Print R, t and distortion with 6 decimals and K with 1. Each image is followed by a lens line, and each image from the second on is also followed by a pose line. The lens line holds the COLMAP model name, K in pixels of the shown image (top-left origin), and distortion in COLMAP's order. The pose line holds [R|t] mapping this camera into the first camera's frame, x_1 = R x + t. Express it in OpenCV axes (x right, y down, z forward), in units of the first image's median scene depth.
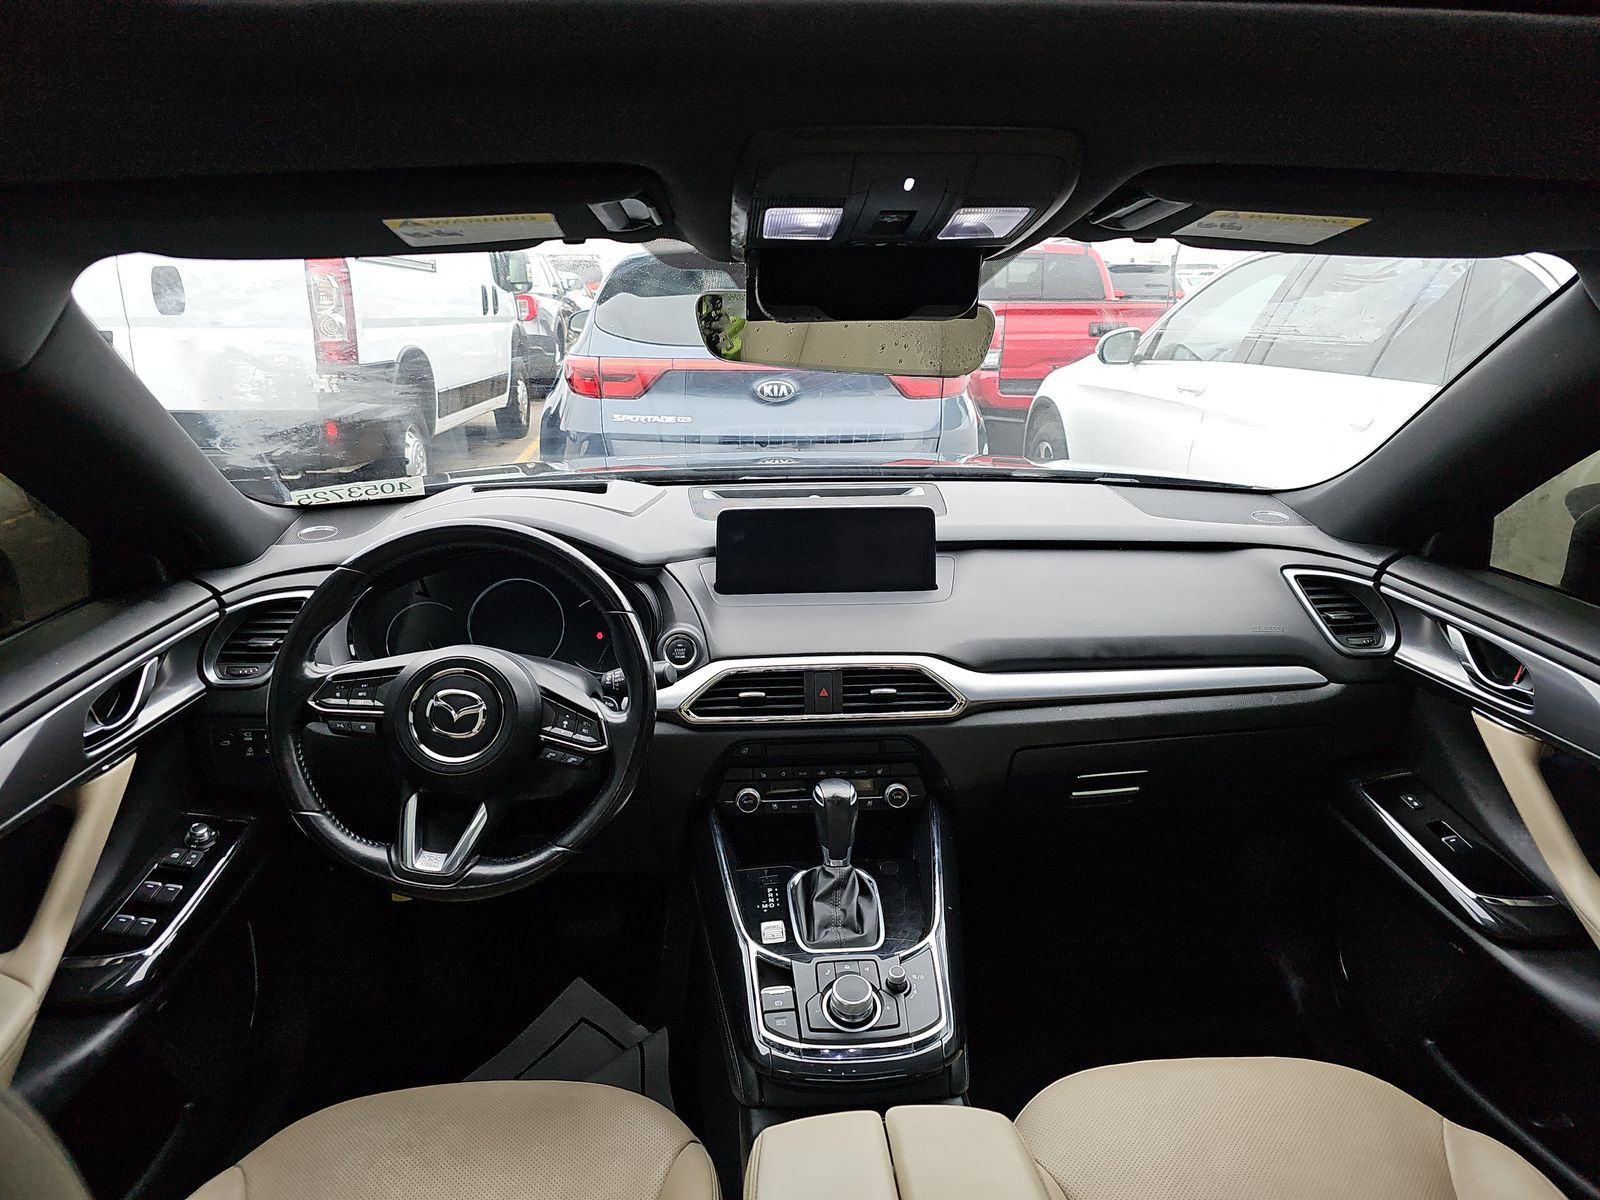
lens RADIAL K [[942.5, 0, 800.0], [0, 942.5, 600.0], [0, 0, 1]] dist [-0.020787, -0.001230]
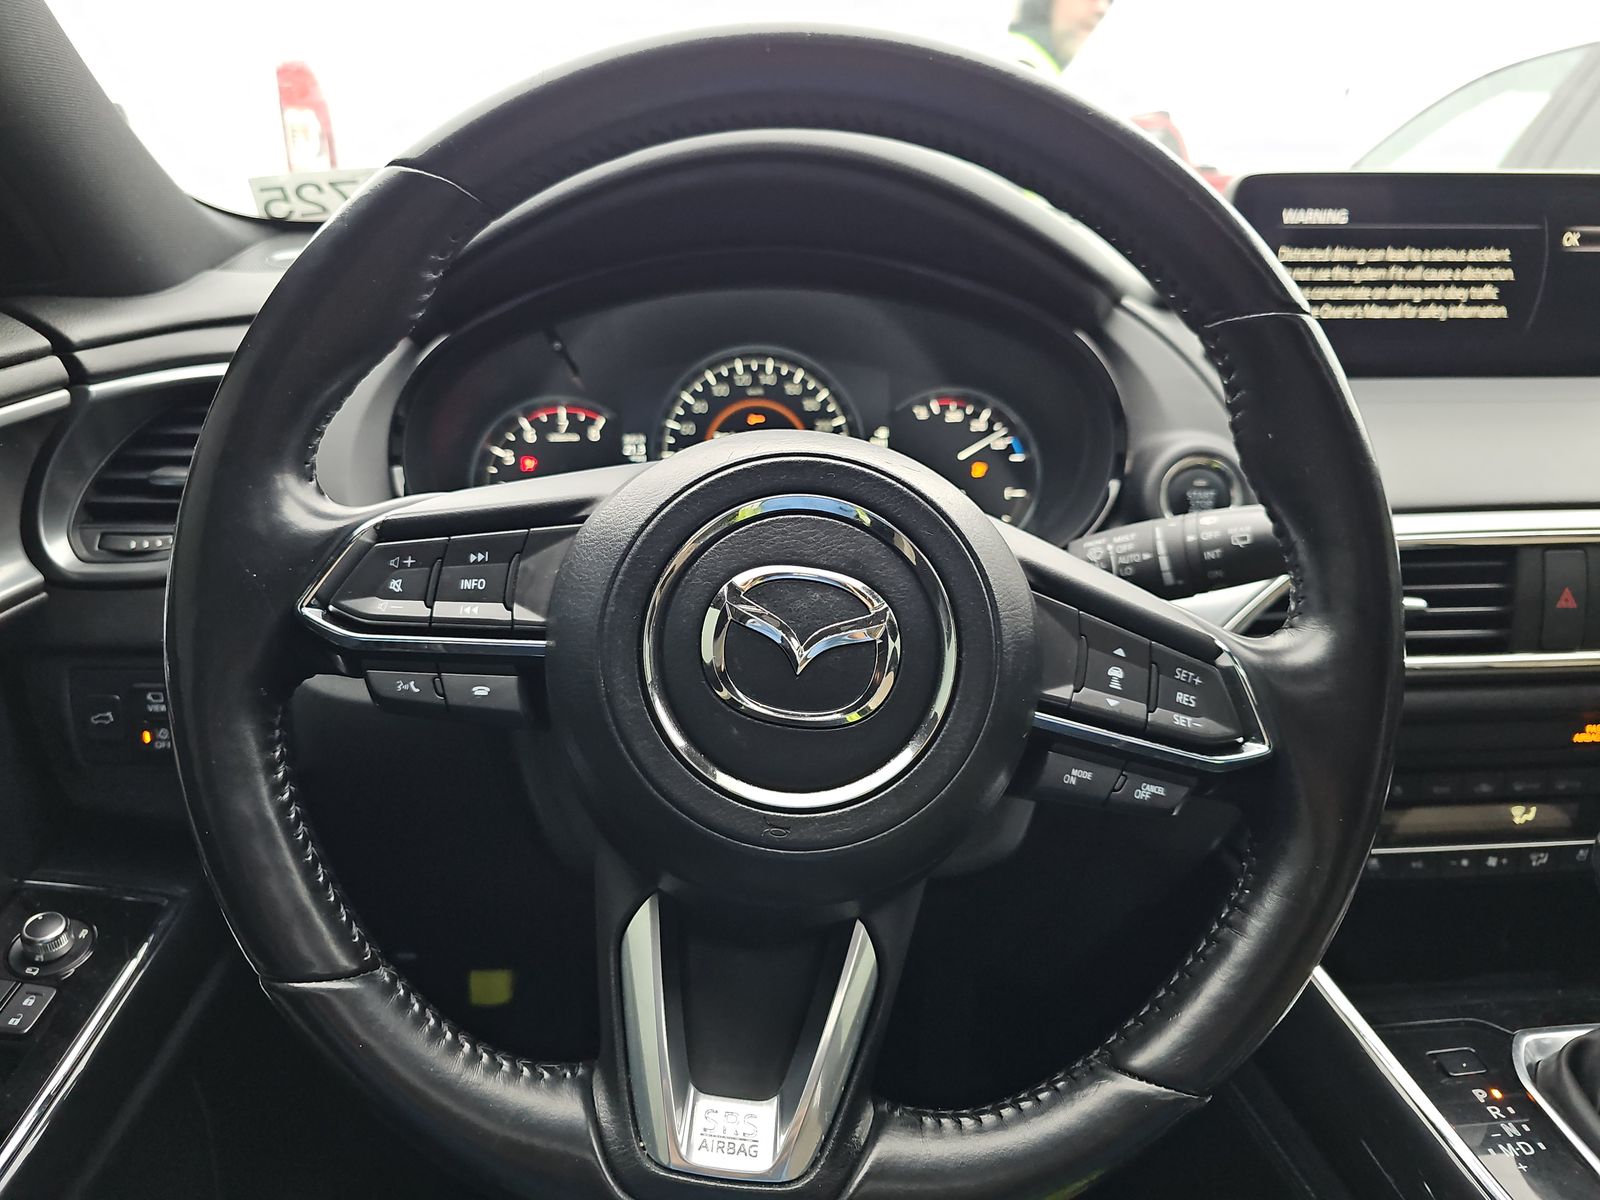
lens RADIAL K [[942.5, 0, 800.0], [0, 942.5, 600.0], [0, 0, 1]] dist [-0.020787, -0.001230]
pose [[0.999969, 0.001144, 0.007830, -0.359776], [-0.001698, 0.997461, 0.071199, 0.083025], [-0.007729, -0.071211, 0.997431, 0.683881]]
